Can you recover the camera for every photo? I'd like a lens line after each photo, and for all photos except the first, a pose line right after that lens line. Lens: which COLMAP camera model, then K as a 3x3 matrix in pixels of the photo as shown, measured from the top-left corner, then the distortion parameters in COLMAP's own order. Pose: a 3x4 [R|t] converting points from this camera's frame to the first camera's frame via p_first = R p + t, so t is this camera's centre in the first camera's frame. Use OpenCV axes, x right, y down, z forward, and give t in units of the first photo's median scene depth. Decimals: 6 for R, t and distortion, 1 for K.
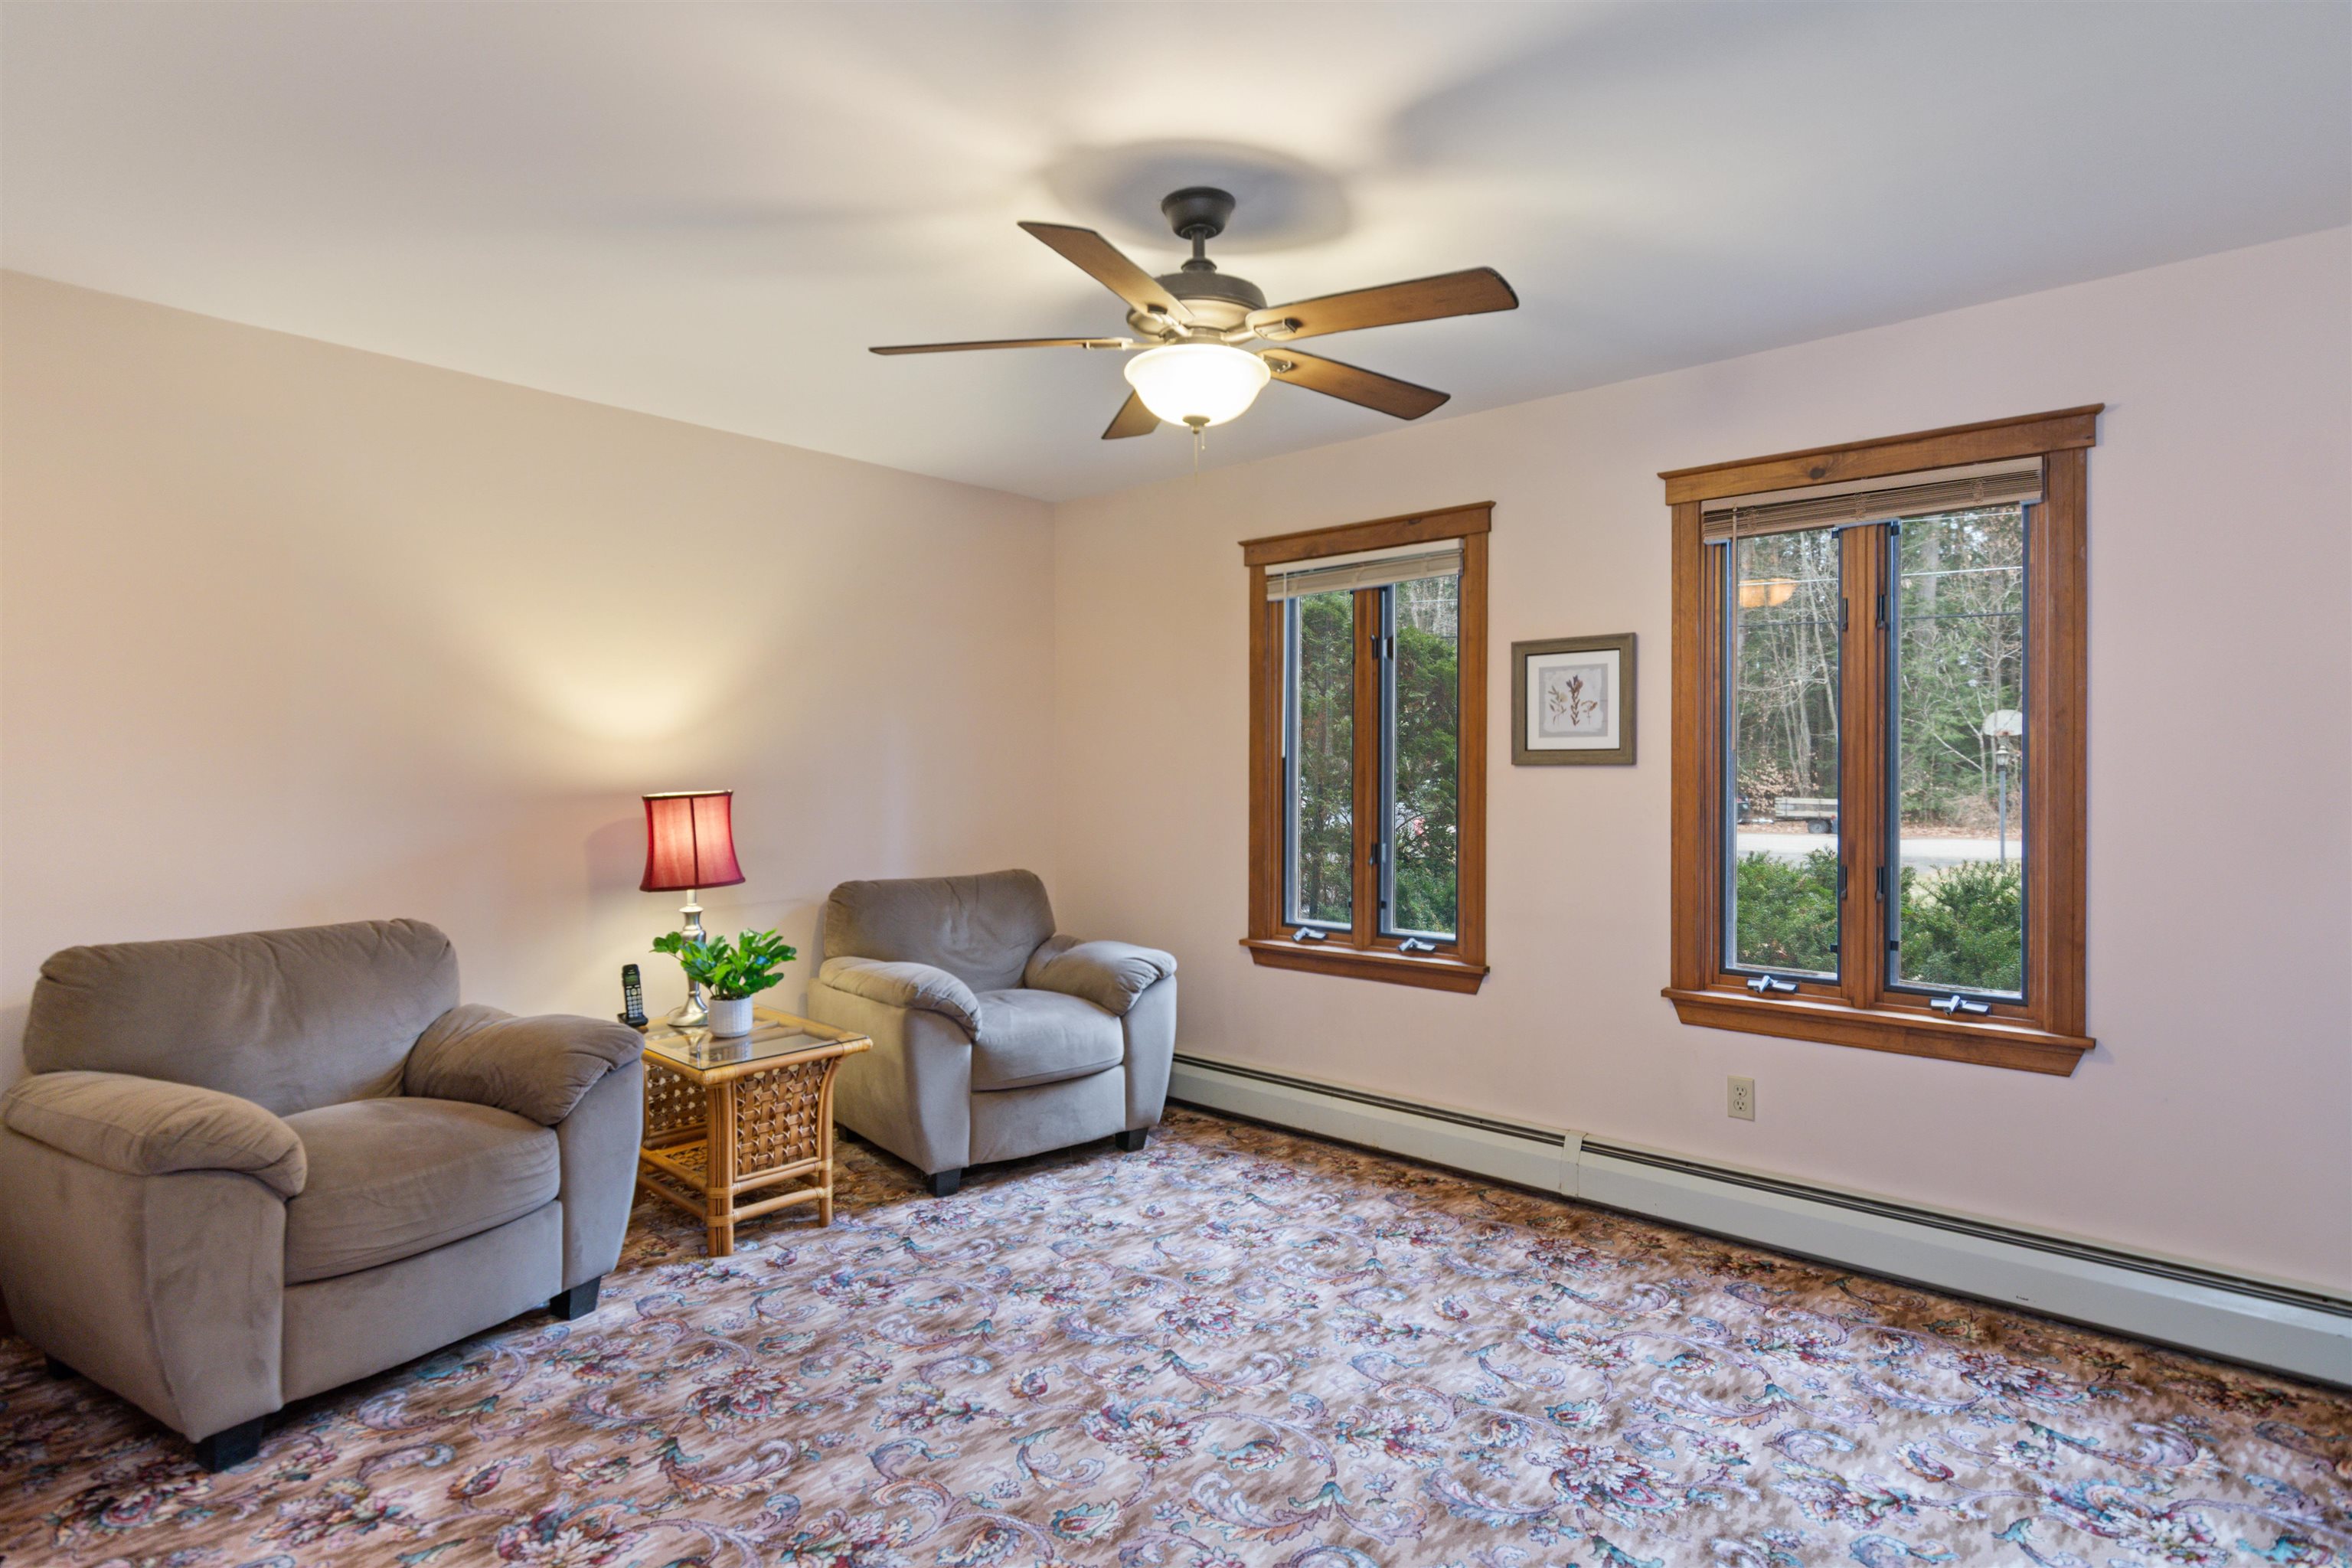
lens RADIAL K [[1204.0, 0, 1174.8], [0, 1204.0, 776.7], [0, 0, 1]] dist [-0.002065, 0.000728]
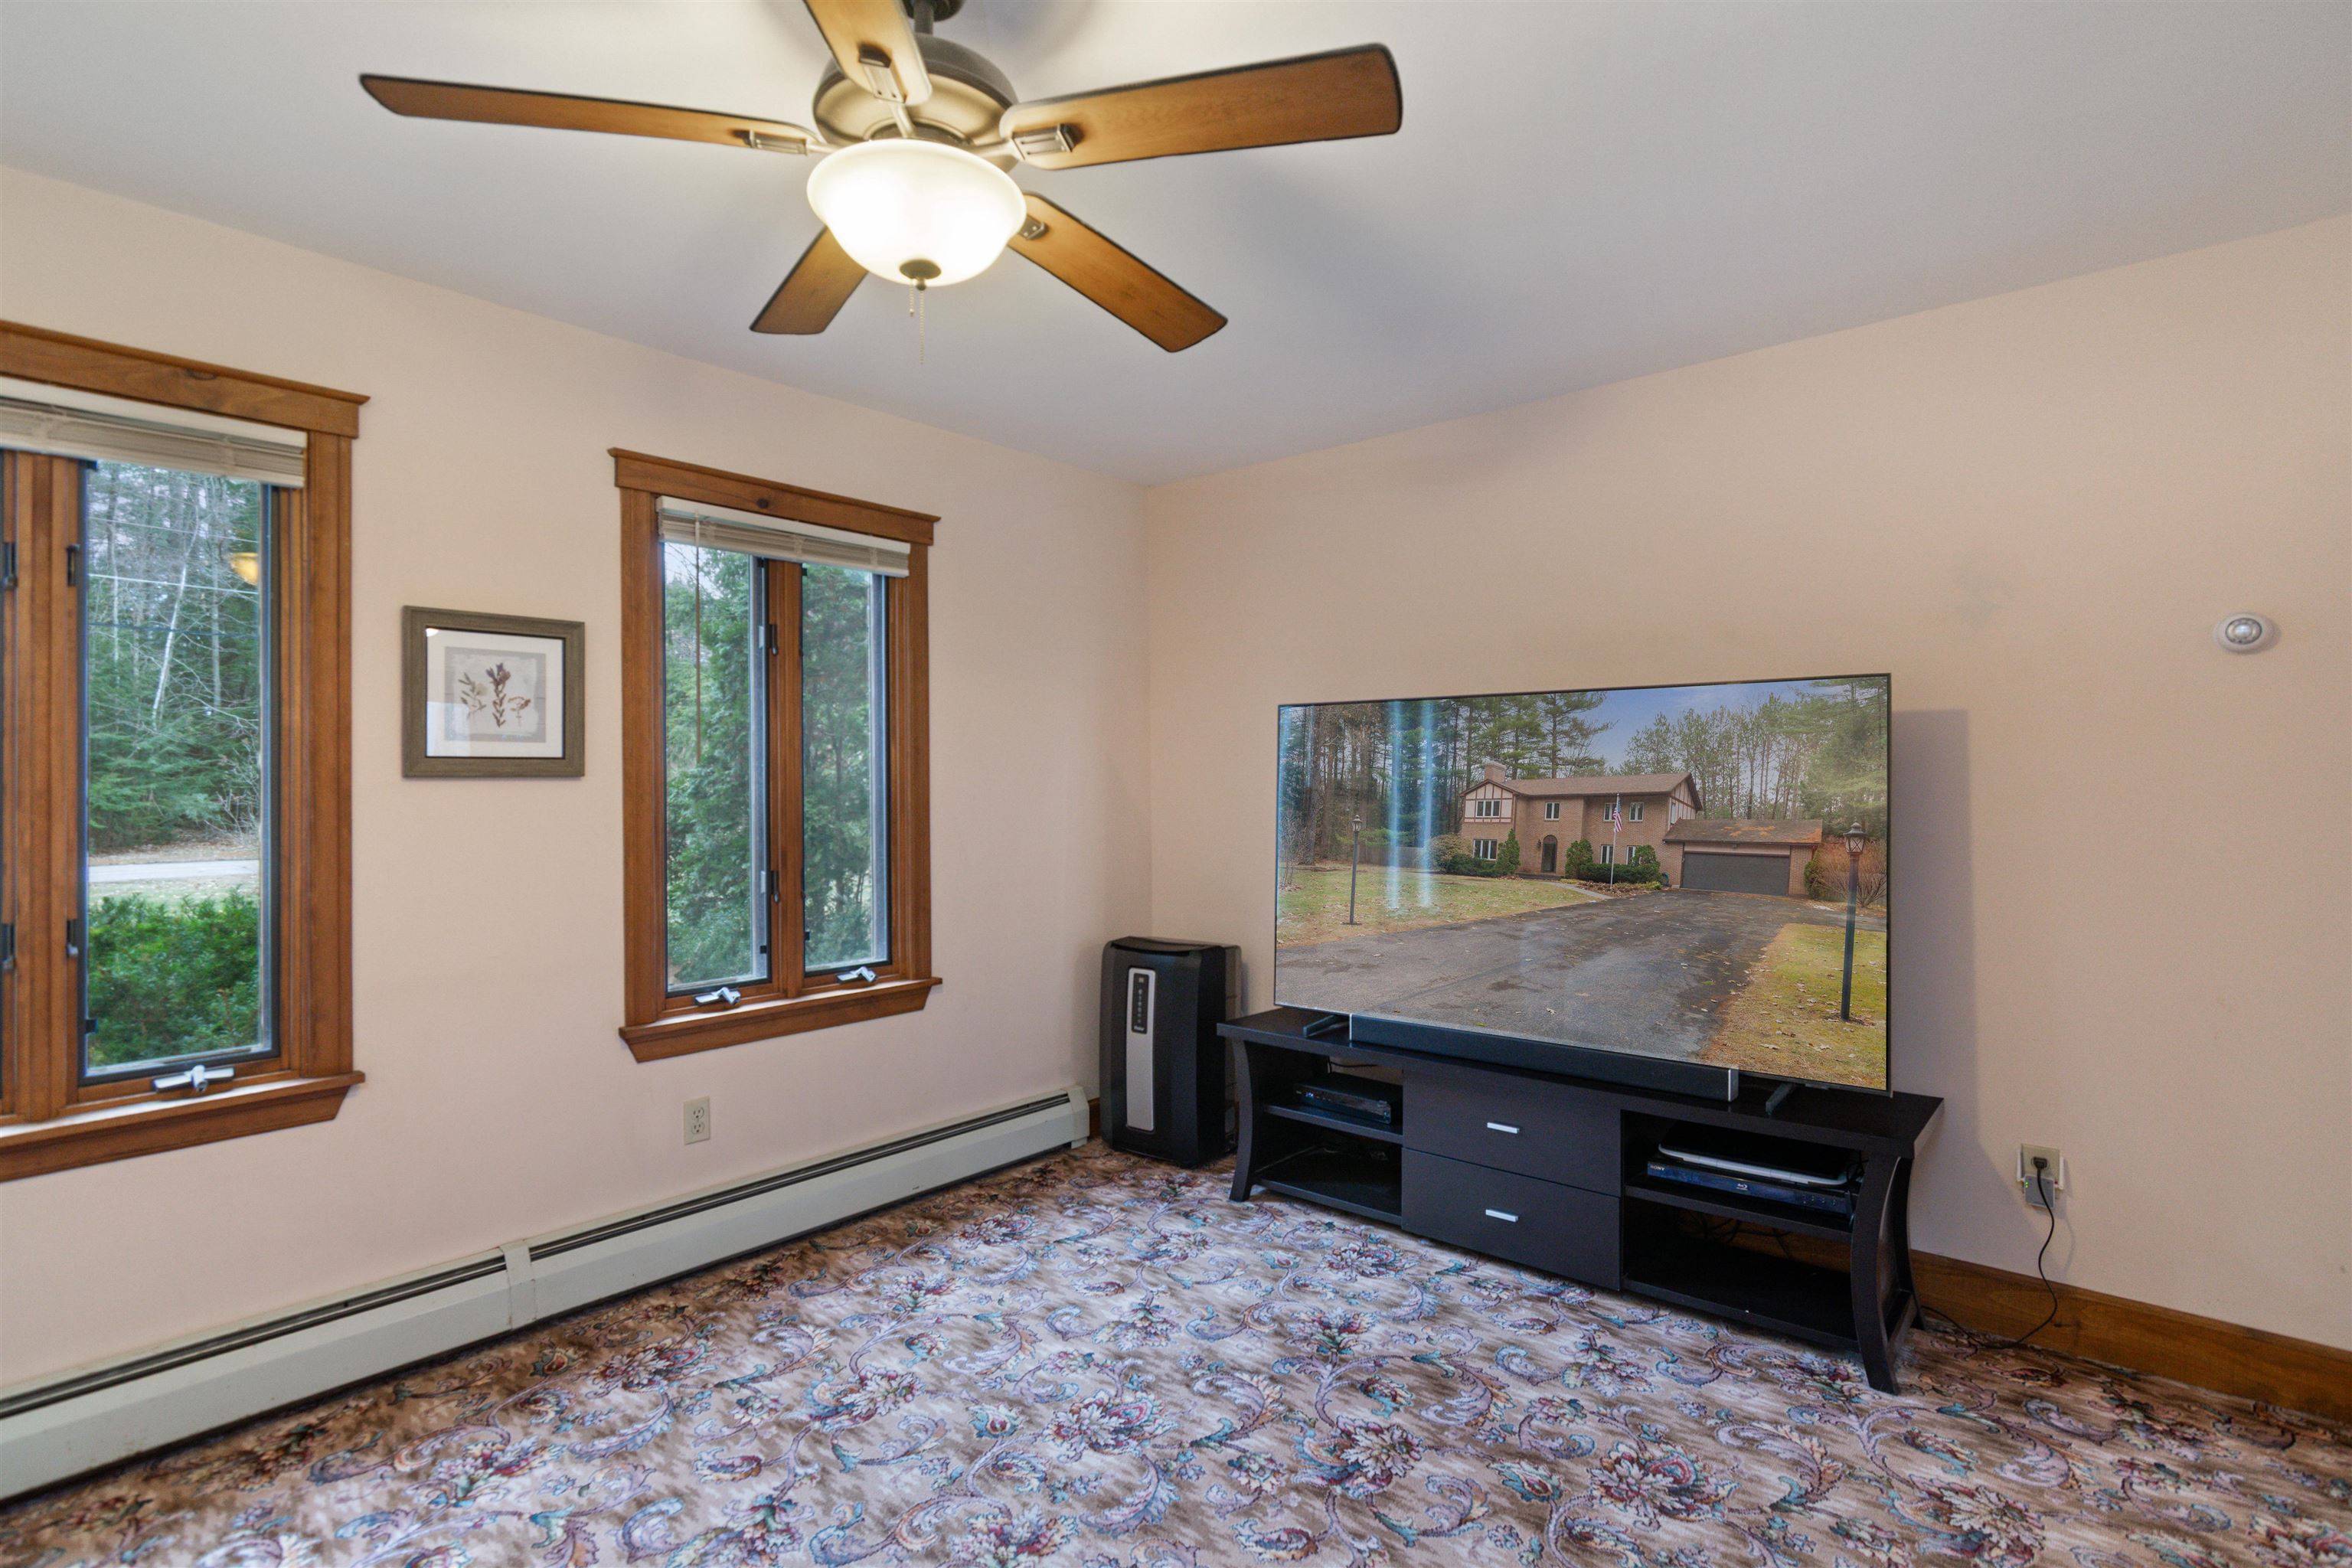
lens RADIAL K [[1142.6, 0, 1173.9], [0, 1142.6, 774.1], [0, 0, 1]] dist [0.001140, 0.001031]
pose [[-0.006738, 0.004854, 0.999966, -0.480485], [0.013714, 0.999895, -0.004762, -0.002507], [-0.999883, 0.013682, -0.006804, 0.654653]]
